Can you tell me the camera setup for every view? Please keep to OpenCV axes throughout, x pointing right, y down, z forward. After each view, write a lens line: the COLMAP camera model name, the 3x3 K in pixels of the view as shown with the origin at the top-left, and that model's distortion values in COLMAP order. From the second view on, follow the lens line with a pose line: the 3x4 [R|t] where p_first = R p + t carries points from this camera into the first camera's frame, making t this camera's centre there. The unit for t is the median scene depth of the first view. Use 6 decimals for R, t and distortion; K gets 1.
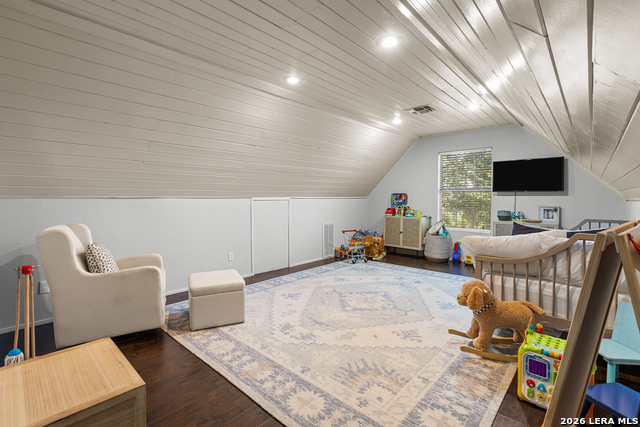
lens RADIAL K [[289.4, 0, 292.4], [0, 289.4, 198.9], [0, 0, 1]] dist [0.000675, 0.000015]
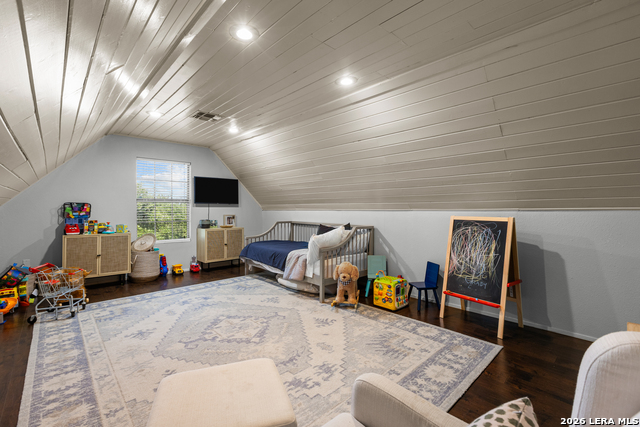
lens RADIAL K [[289.4, 0, 318.2], [0, 289.4, 212.6], [0, 0, 1]] dist [0.000675, 0.000015]
pose [[0.025925, -0.011579, 0.999597, -0.773843], [0.005460, 0.999920, 0.011441, 0.001498], [-0.999649, 0.005161, 0.025986, 0.964378]]
